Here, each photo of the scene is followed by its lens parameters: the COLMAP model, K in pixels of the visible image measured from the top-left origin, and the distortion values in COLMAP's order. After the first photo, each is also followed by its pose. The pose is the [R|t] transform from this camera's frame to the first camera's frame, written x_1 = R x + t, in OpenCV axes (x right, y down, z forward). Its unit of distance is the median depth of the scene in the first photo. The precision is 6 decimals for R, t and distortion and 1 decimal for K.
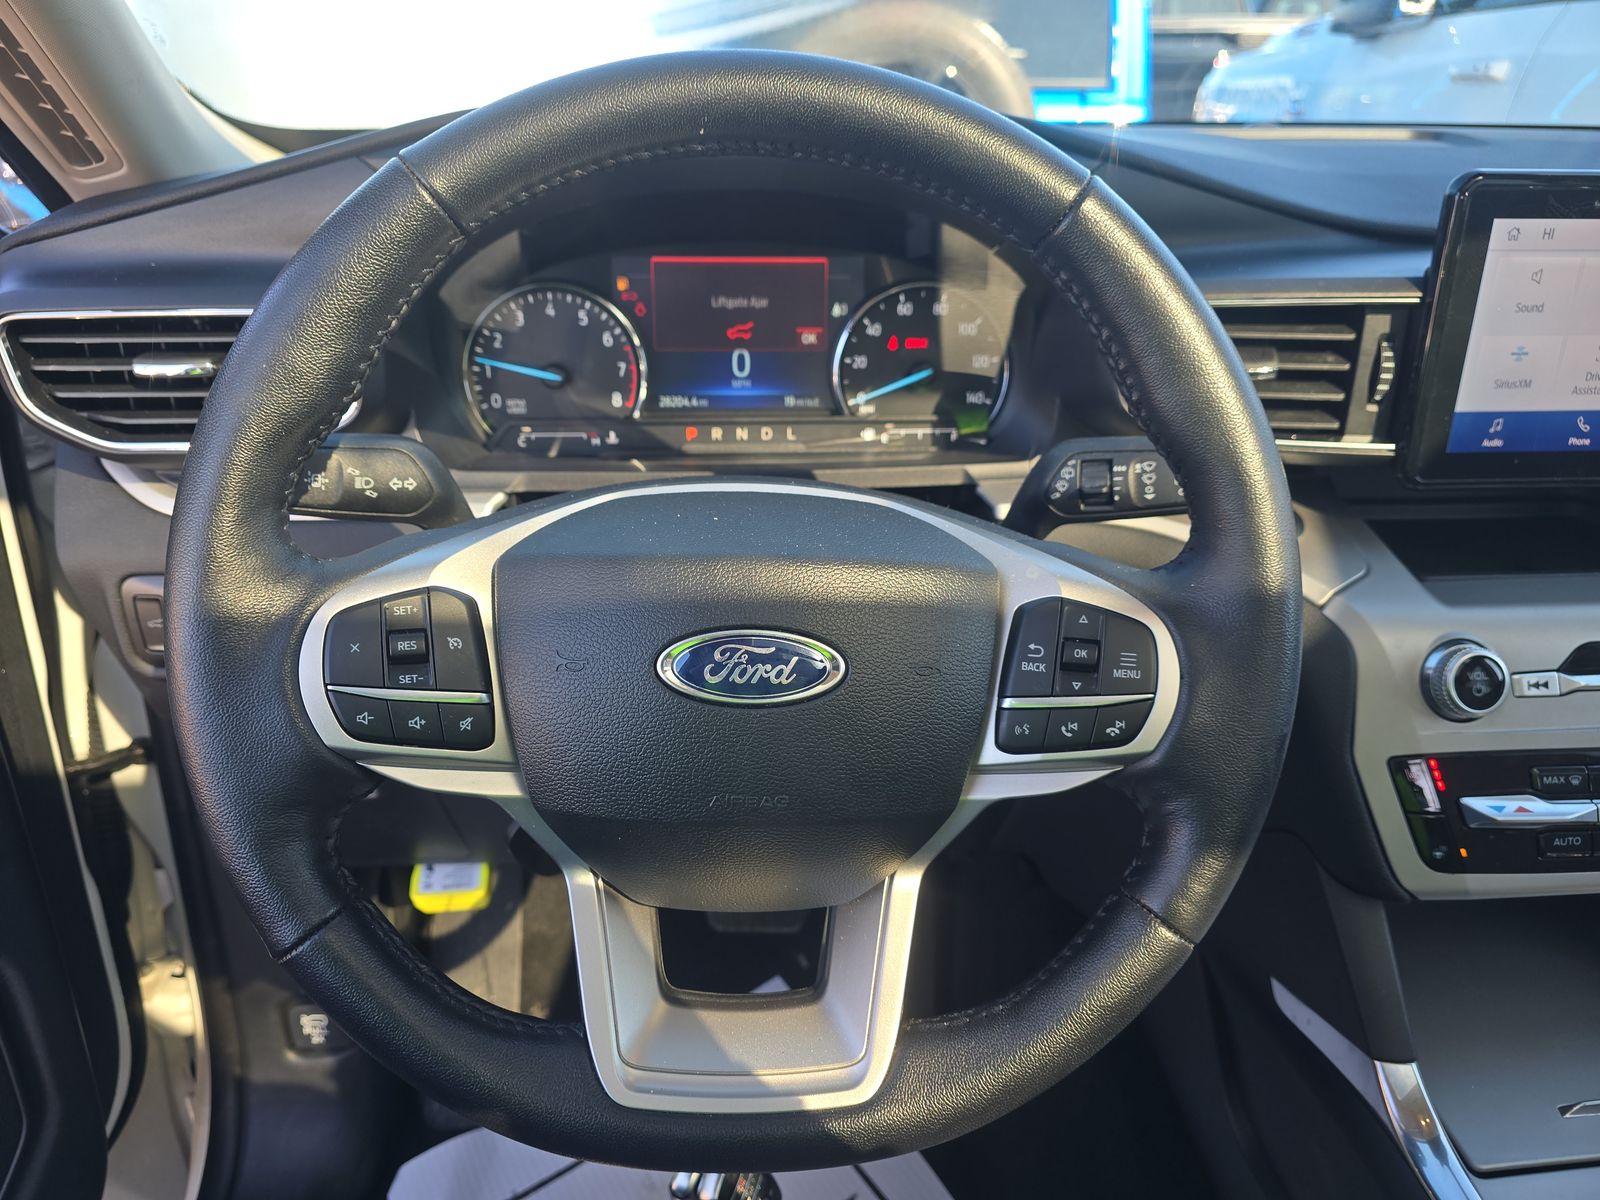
lens RADIAL K [[1082.6, 0, 797.5], [0, 1082.6, 662.1], [0, 0, 1]] dist [0.050187, -0.046961]
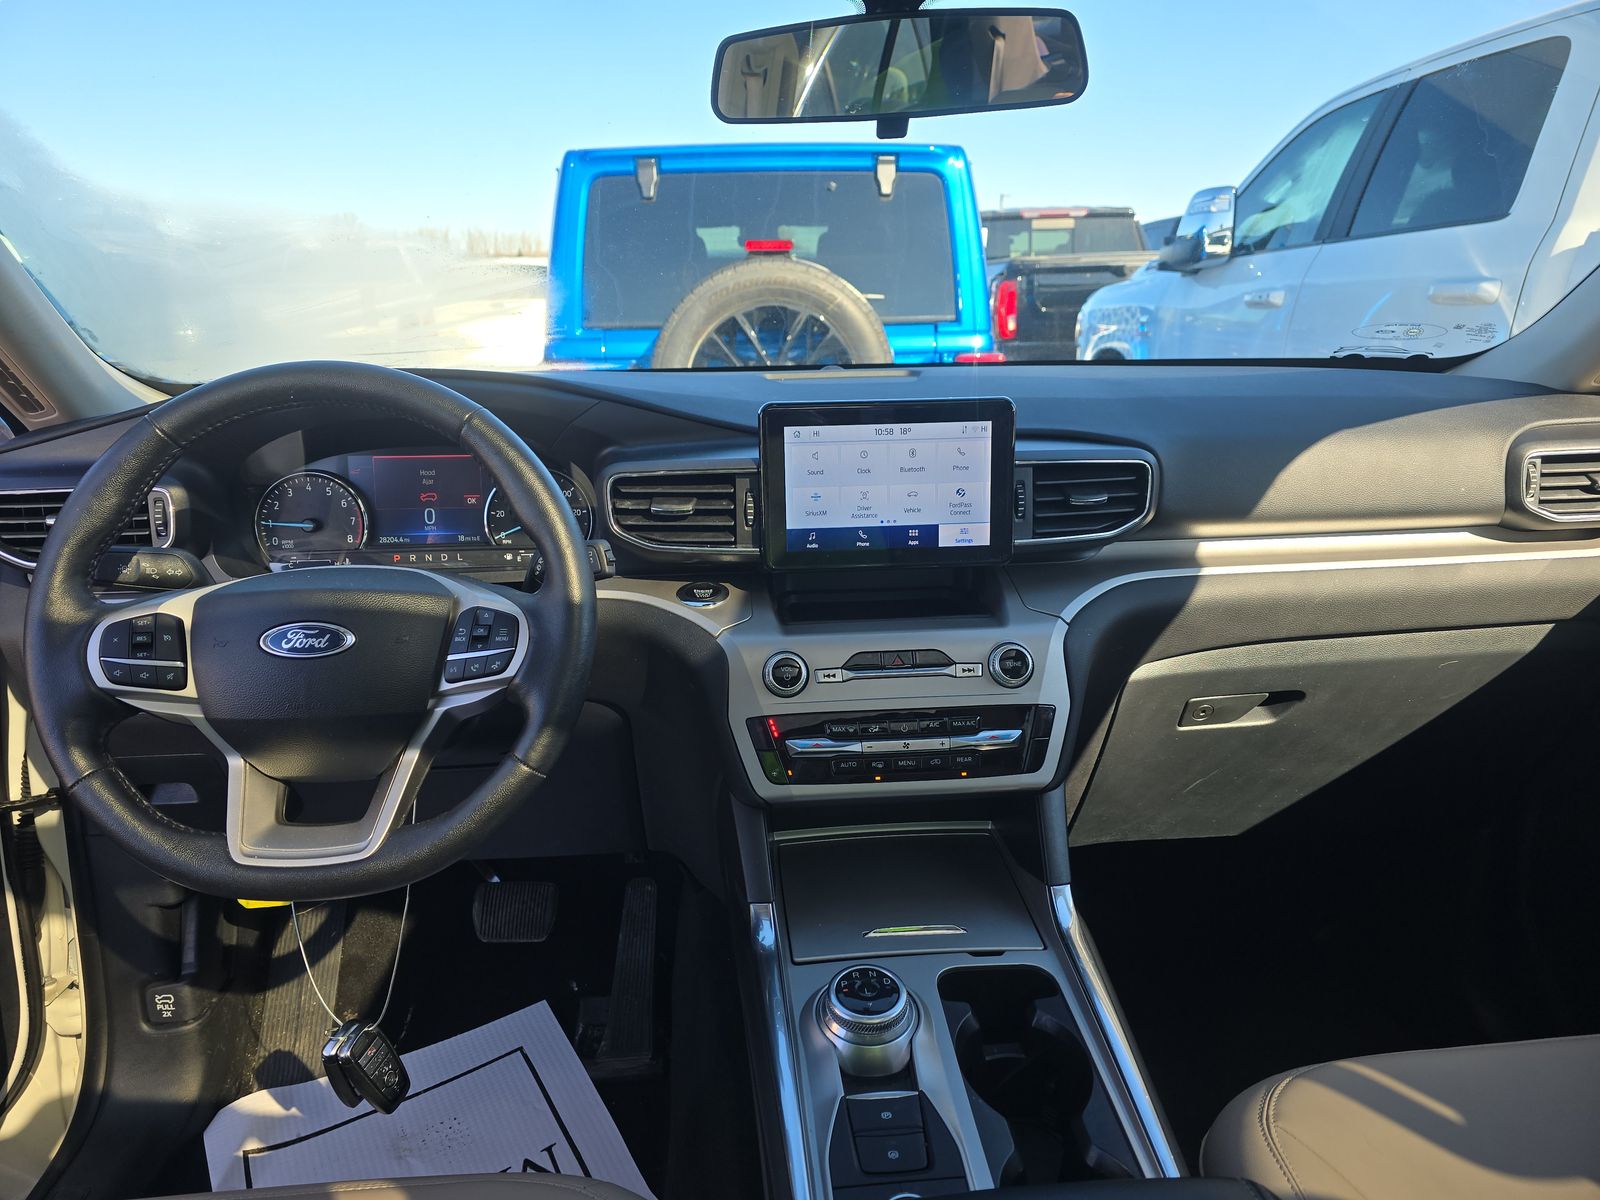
lens RADIAL K [[1082.6, 0, 797.5], [0, 1082.6, 662.1], [0, 0, 1]] dist [0.050187, -0.046961]
pose [[0.999723, -0.023521, 0.000711, 0.594436], [0.023294, 0.984905, -0.171521, 0.282814], [0.003334, 0.171490, 0.985180, -0.689888]]
